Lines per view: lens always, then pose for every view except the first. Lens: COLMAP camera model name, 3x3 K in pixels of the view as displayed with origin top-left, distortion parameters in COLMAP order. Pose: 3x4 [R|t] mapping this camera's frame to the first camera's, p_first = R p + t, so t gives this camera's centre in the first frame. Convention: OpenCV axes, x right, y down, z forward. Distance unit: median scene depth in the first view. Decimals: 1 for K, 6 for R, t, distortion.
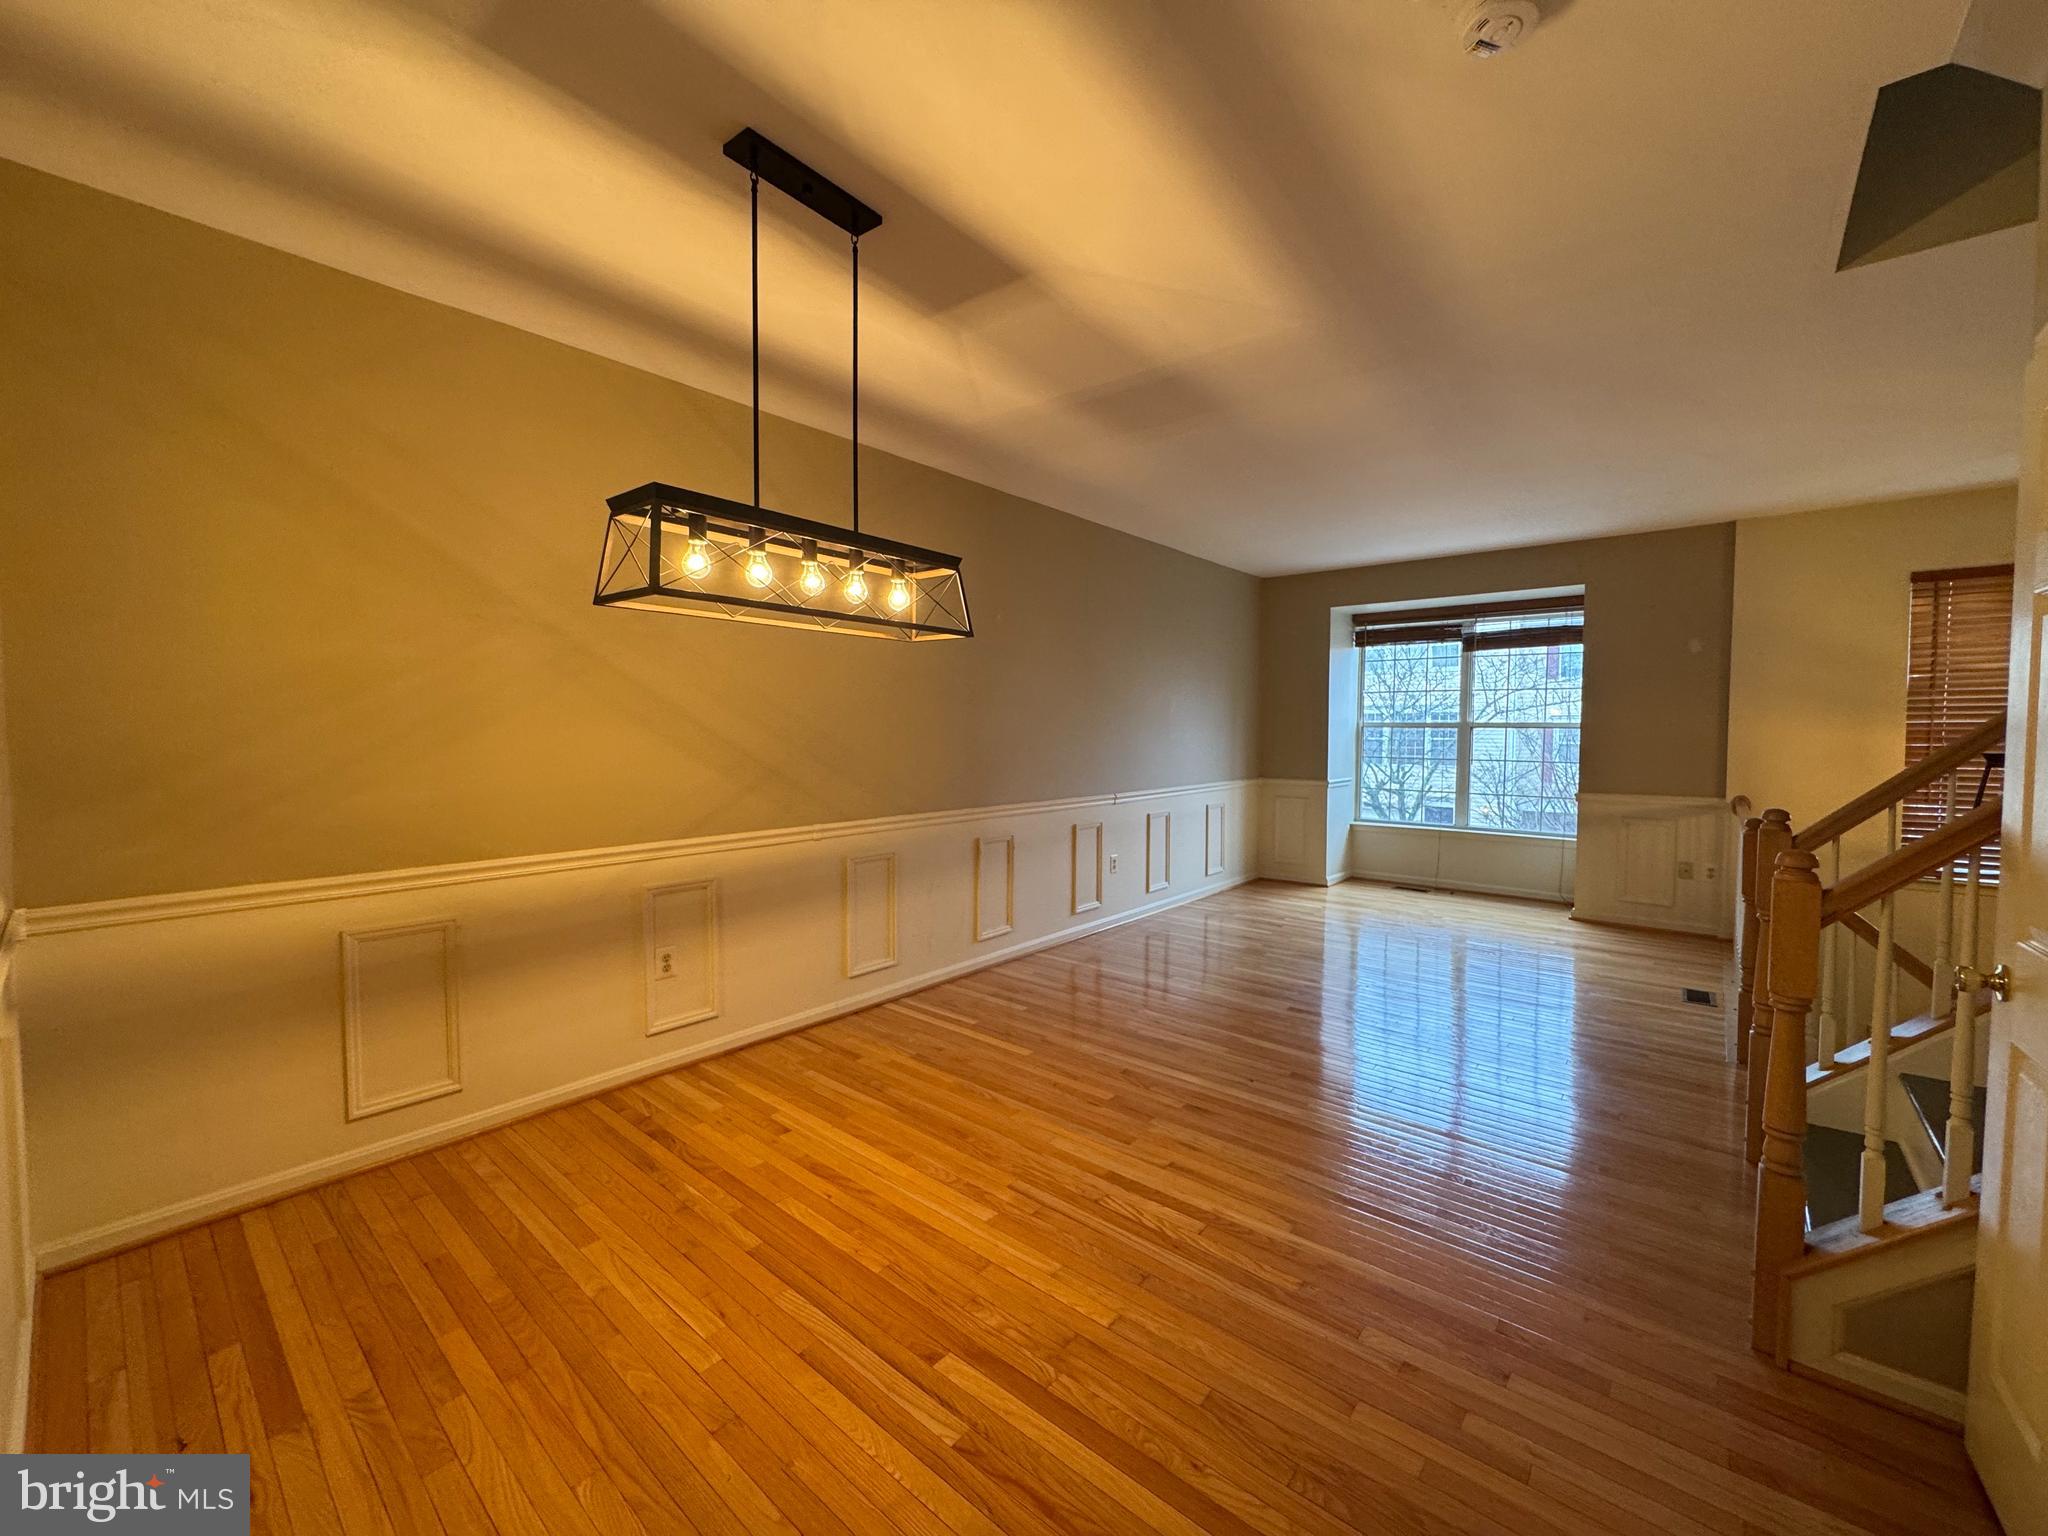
lens RADIAL K [[816.8, 0, 1023.0], [0, 816.8, 766.6], [0, 0, 1]] dist [-0.002364, 0.000633]
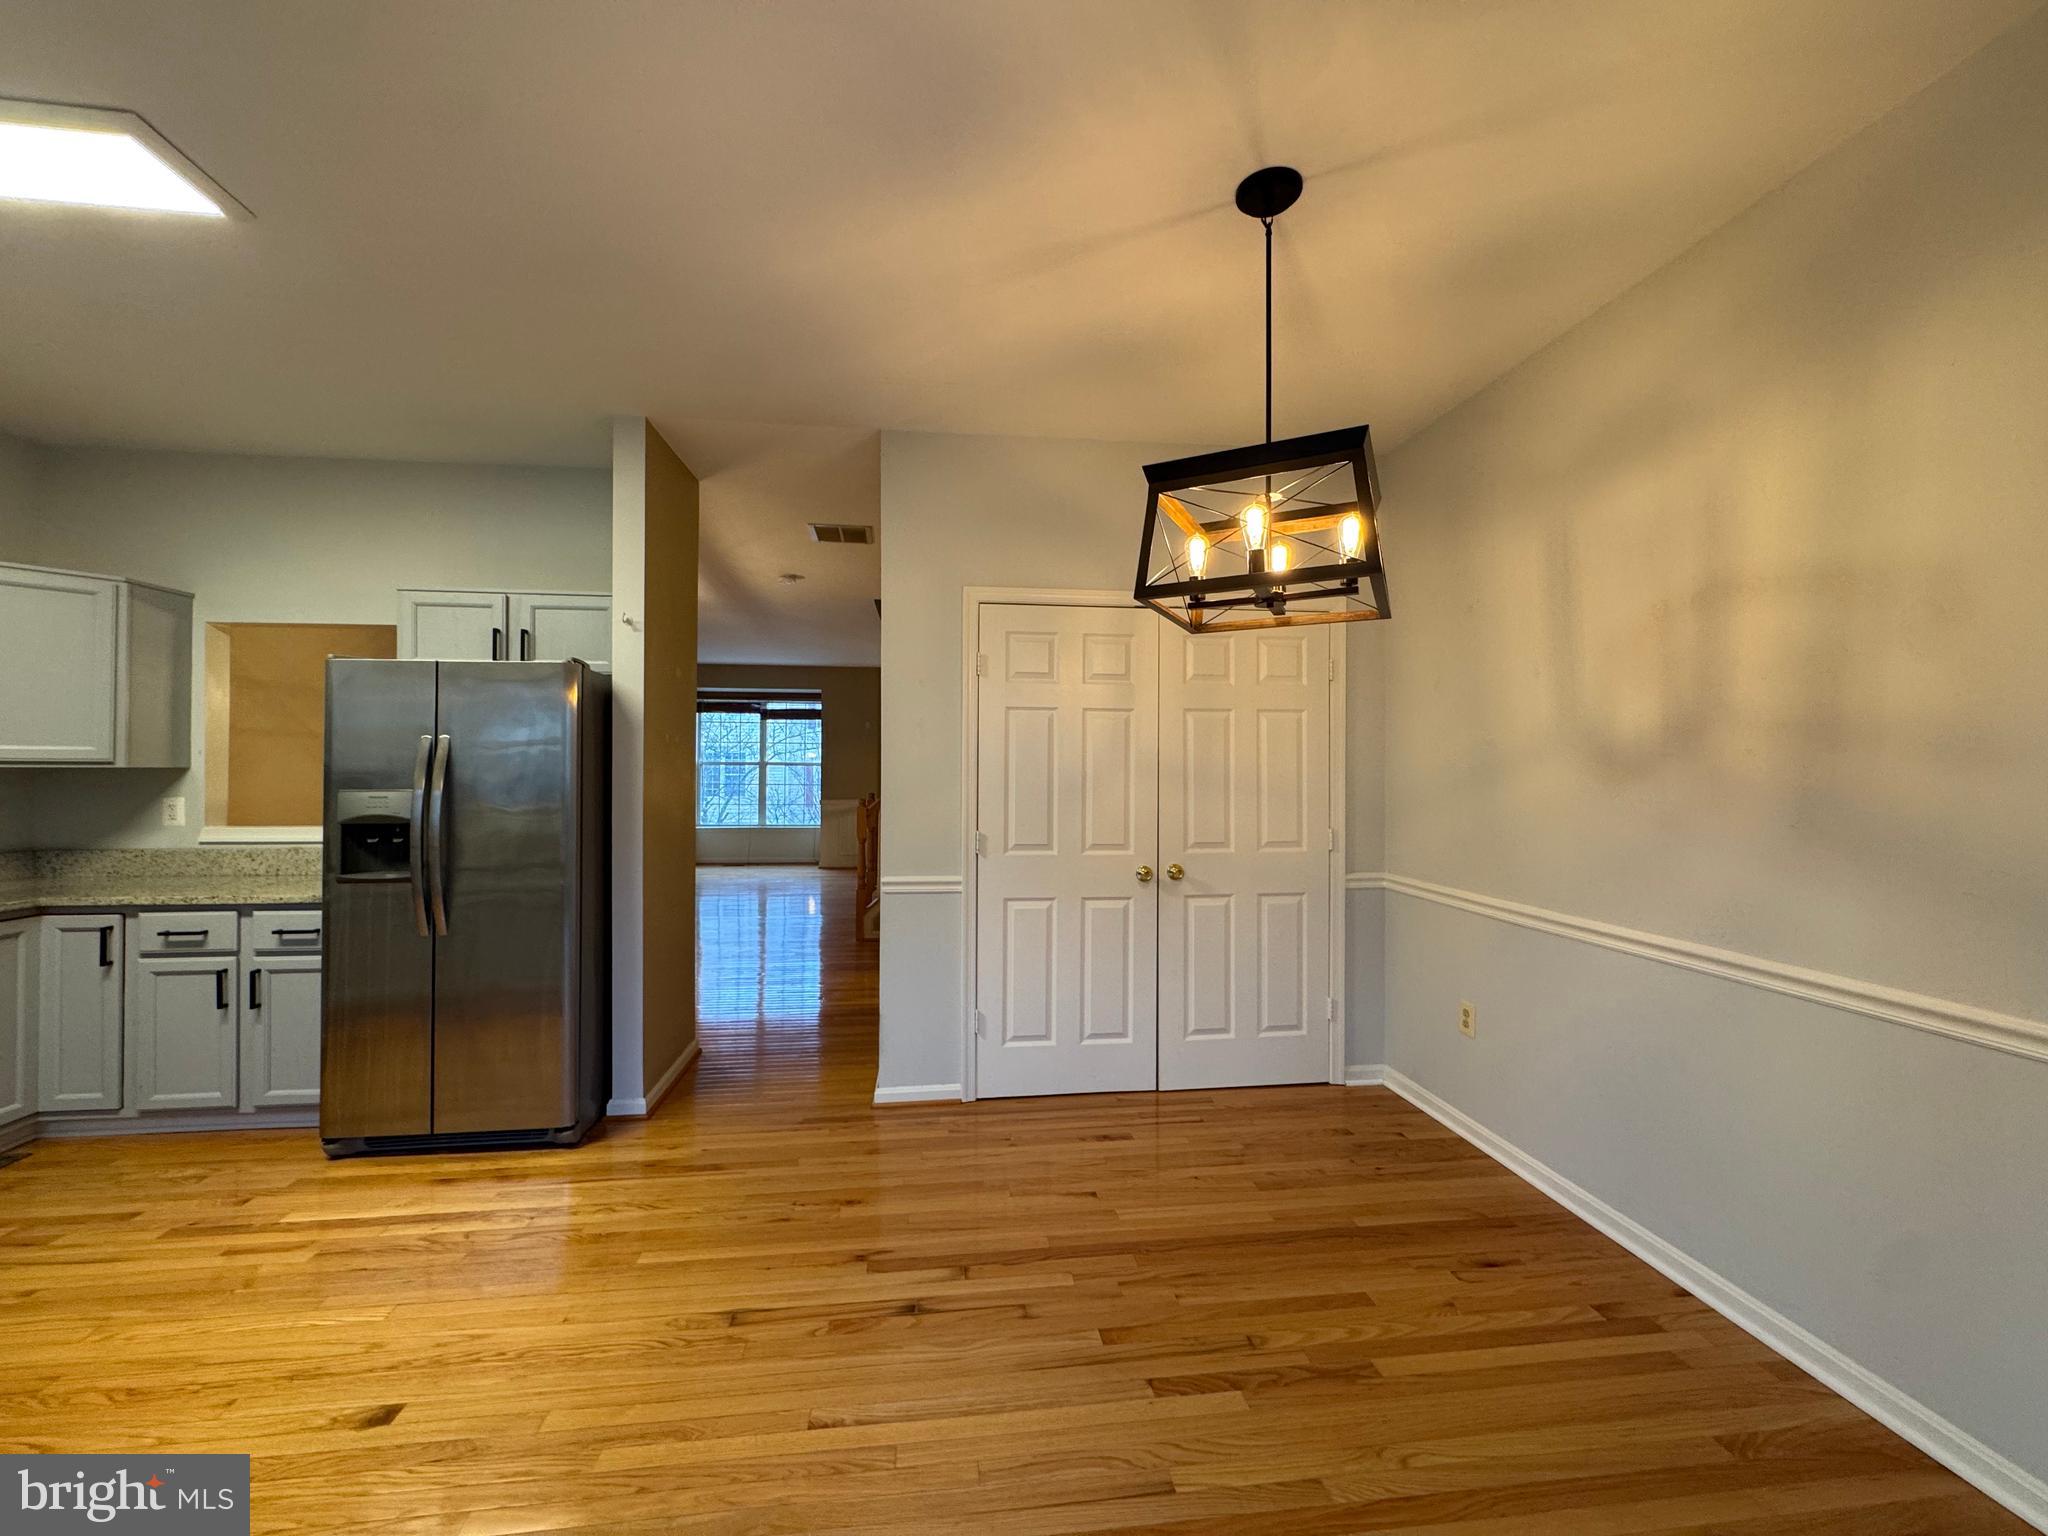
lens RADIAL K [[816.8, 0, 1020.0], [0, 816.8, 761.8], [0, 0, 1]] dist [-0.002364, 0.000633]
pose [[0.679548, 0.007915, 0.733589, -0.323768], [0.030336, 0.998783, -0.038878, 0.026209], [-0.733004, 0.048674, 0.678481, -0.515817]]
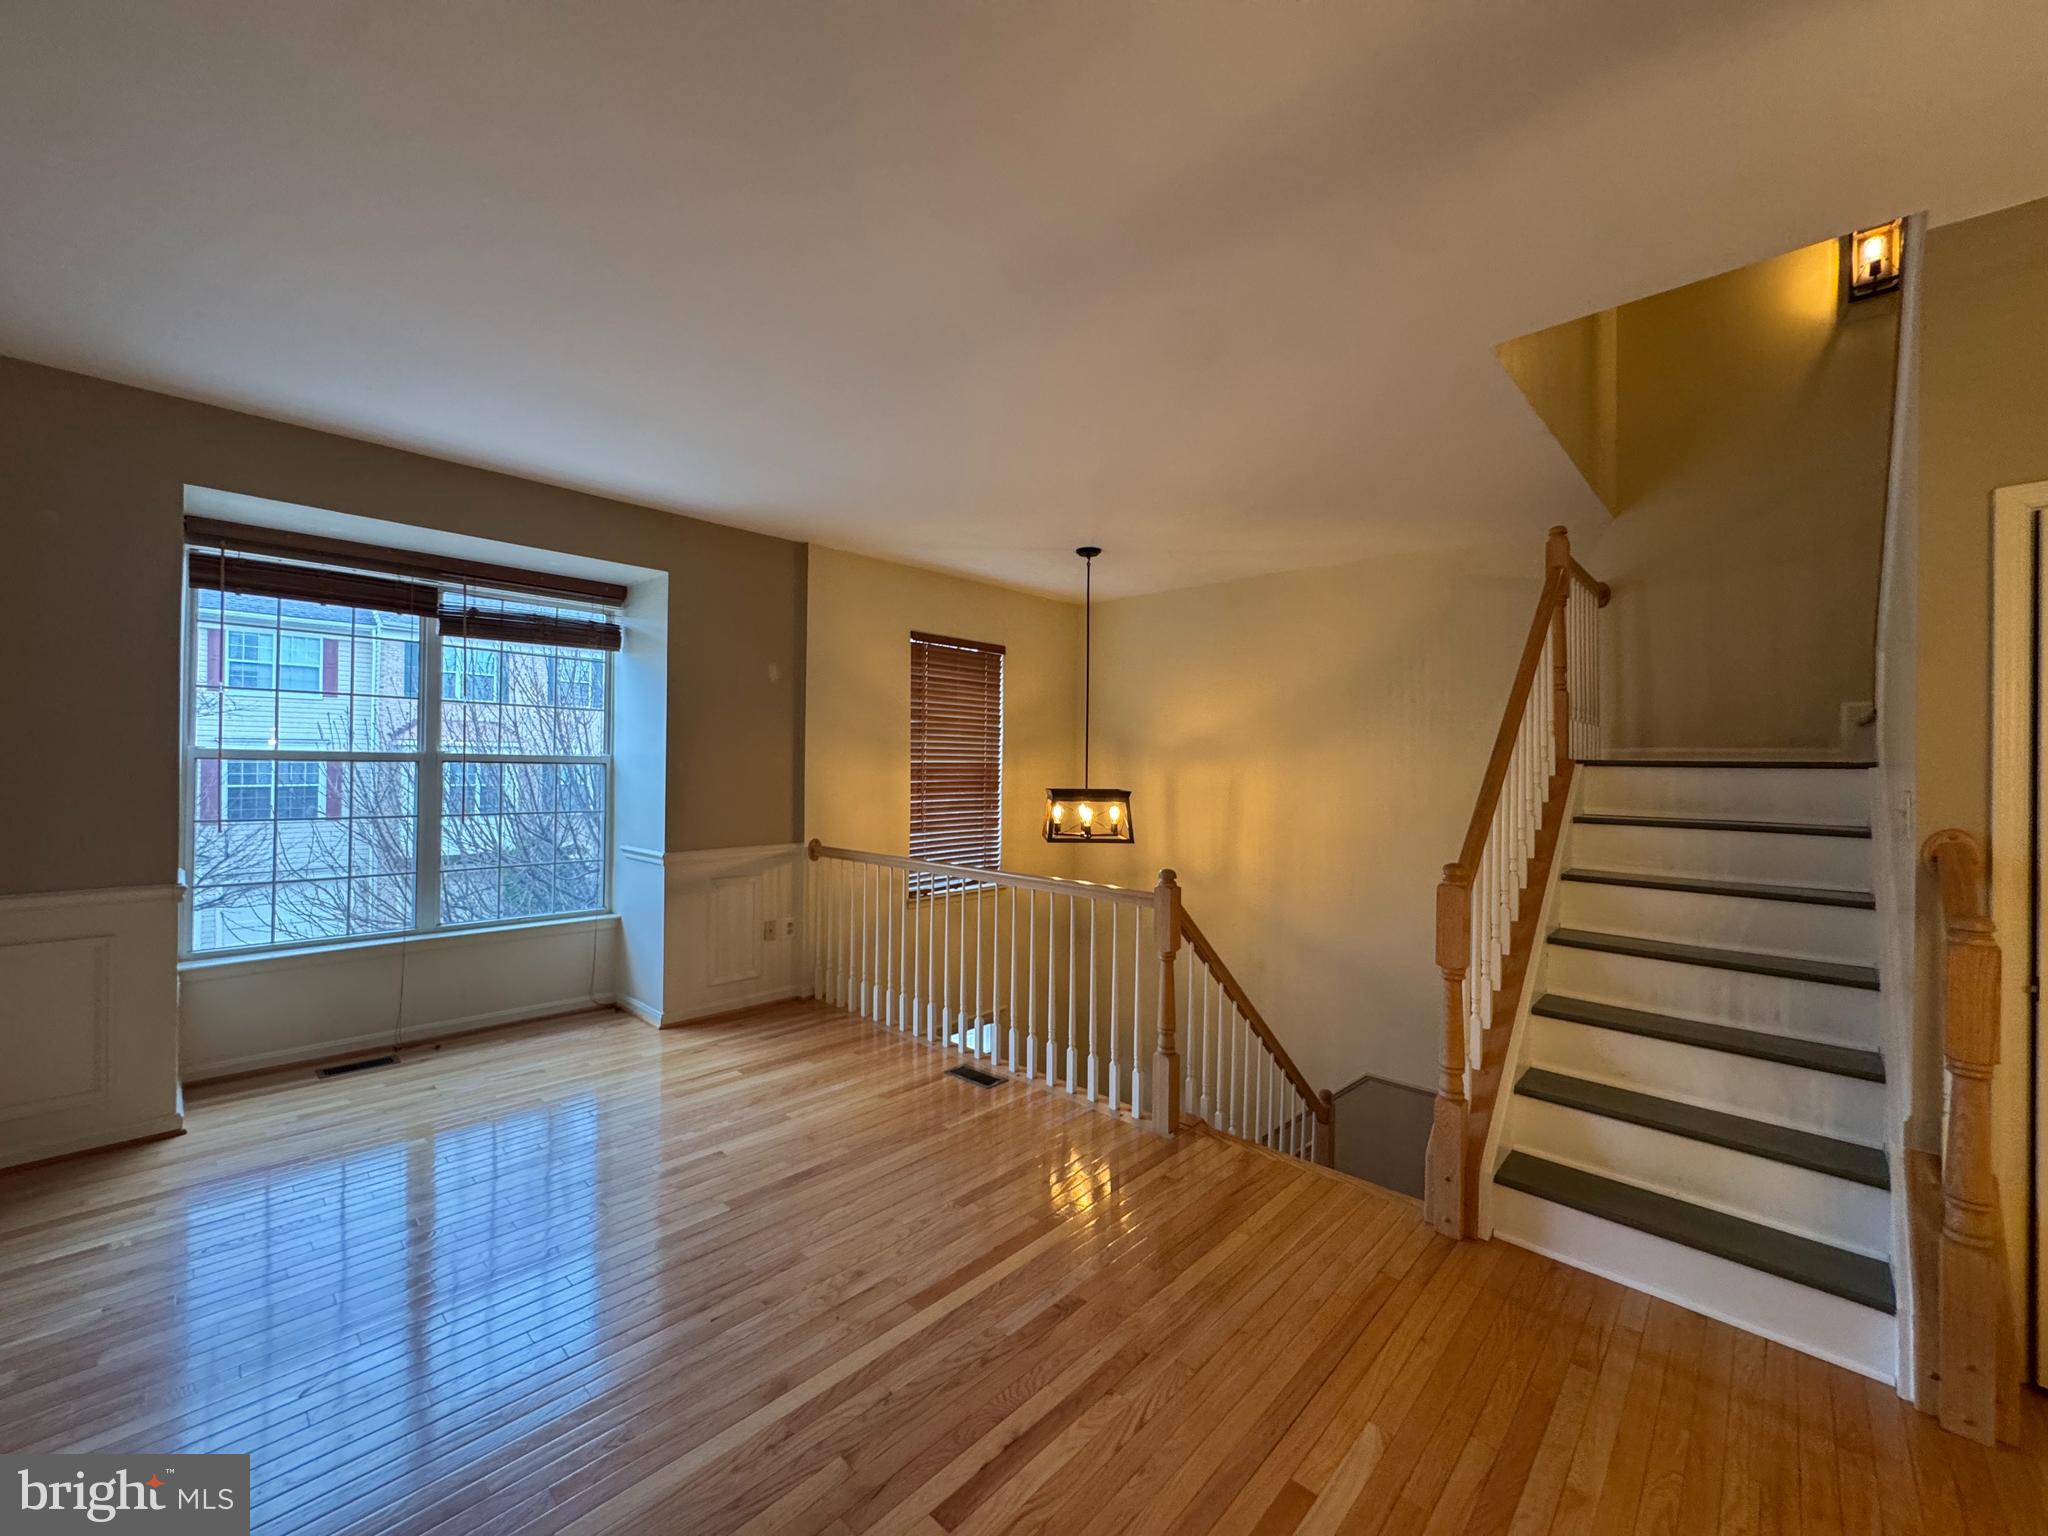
lens RADIAL K [[816.8, 0, 1016.0], [0, 816.8, 769.9], [0, 0, 1]] dist [-0.002364, 0.000633]
pose [[0.060262, -0.006882, 0.998159, -0.029425], [0.034940, 0.999378, 0.004781, -0.030210], [-0.997571, 0.034587, 0.060465, 0.541171]]
